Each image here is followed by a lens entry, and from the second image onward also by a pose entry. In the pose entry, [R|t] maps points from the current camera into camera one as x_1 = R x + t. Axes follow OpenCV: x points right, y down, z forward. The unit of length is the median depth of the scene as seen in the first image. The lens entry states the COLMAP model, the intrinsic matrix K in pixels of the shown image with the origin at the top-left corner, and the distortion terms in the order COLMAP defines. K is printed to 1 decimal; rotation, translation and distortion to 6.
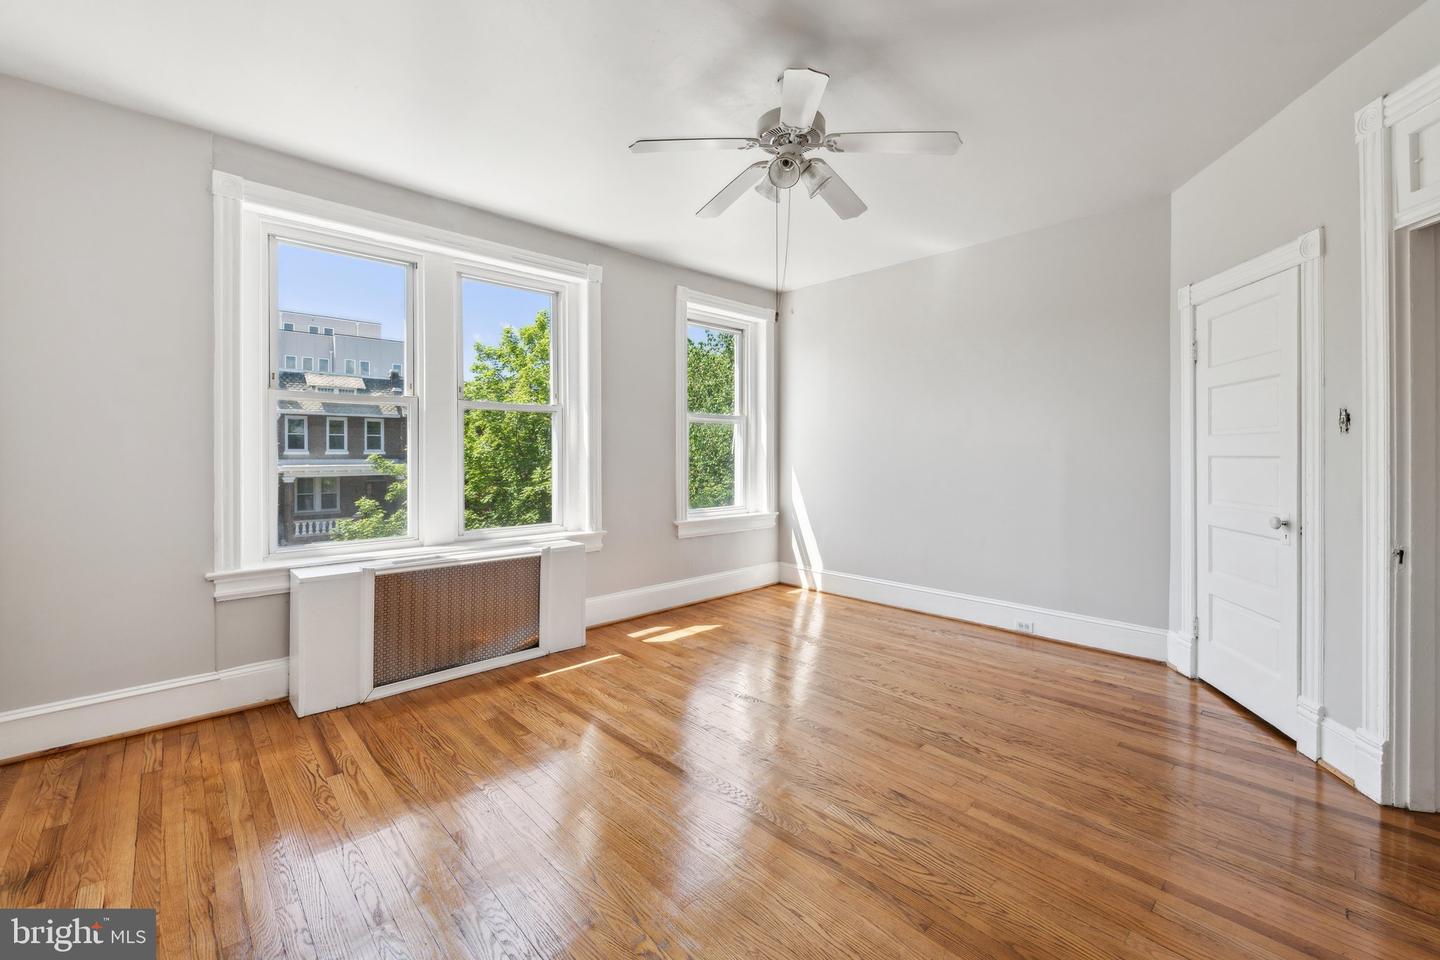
lens RADIAL K [[572.1, 0, 714.0], [0, 572.1, 456.8], [0, 0, 1]] dist [0.011650, -0.001577]
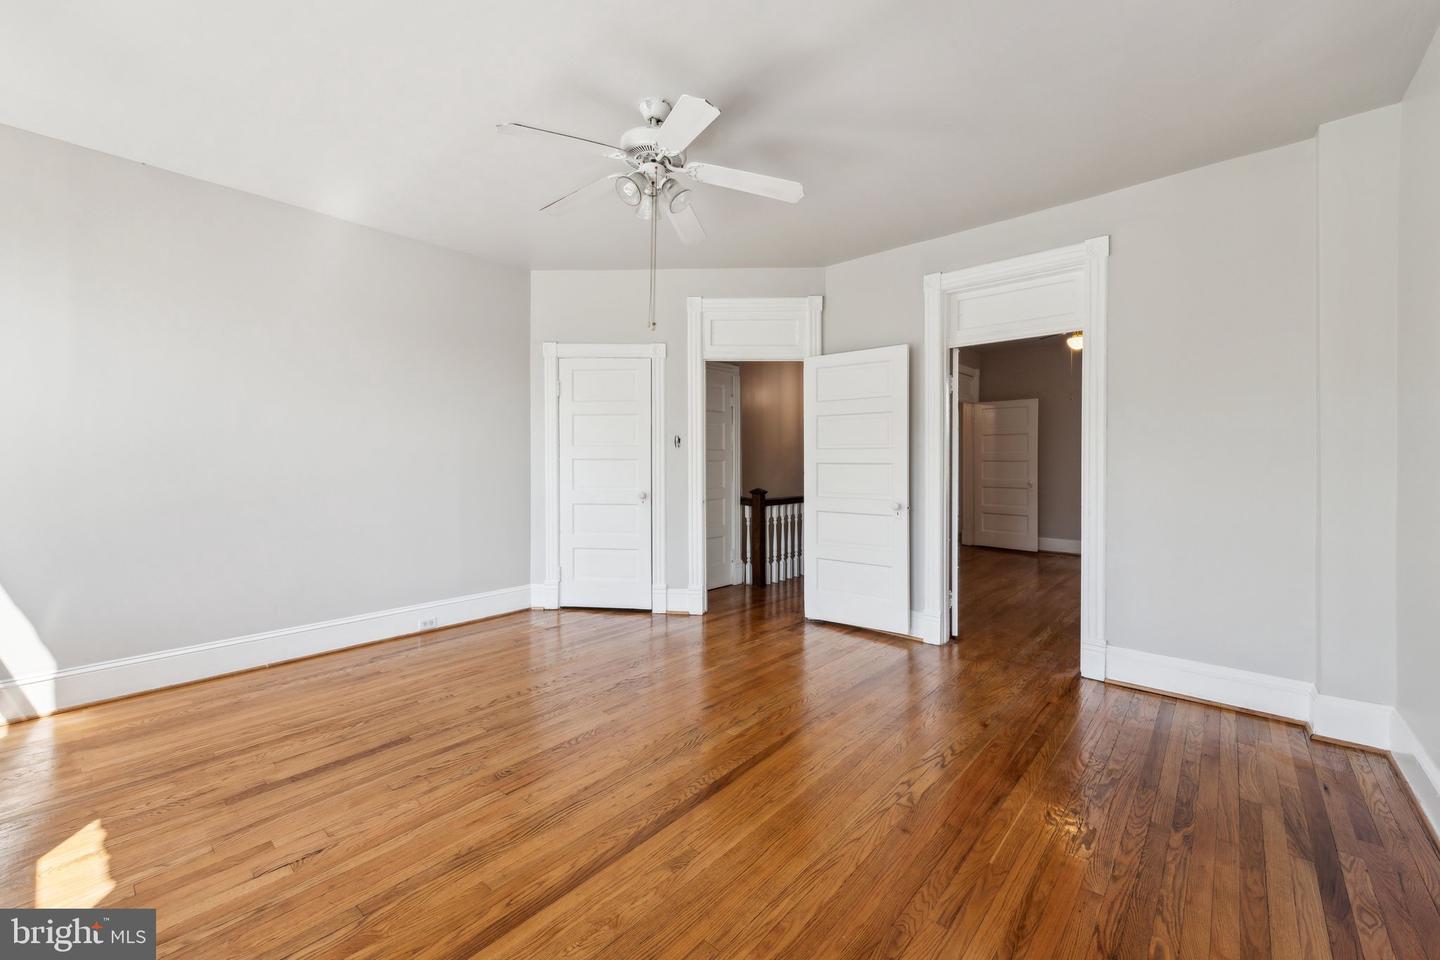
lens RADIAL K [[572.1, 0, 719.5], [0, 572.1, 465.0], [0, 0, 1]] dist [0.011650, -0.001577]
pose [[-0.073228, -0.014355, 0.997212, -0.625558], [0.004029, 0.999884, 0.014689, -0.005561], [-0.997307, 0.005093, -0.073161, 0.649359]]
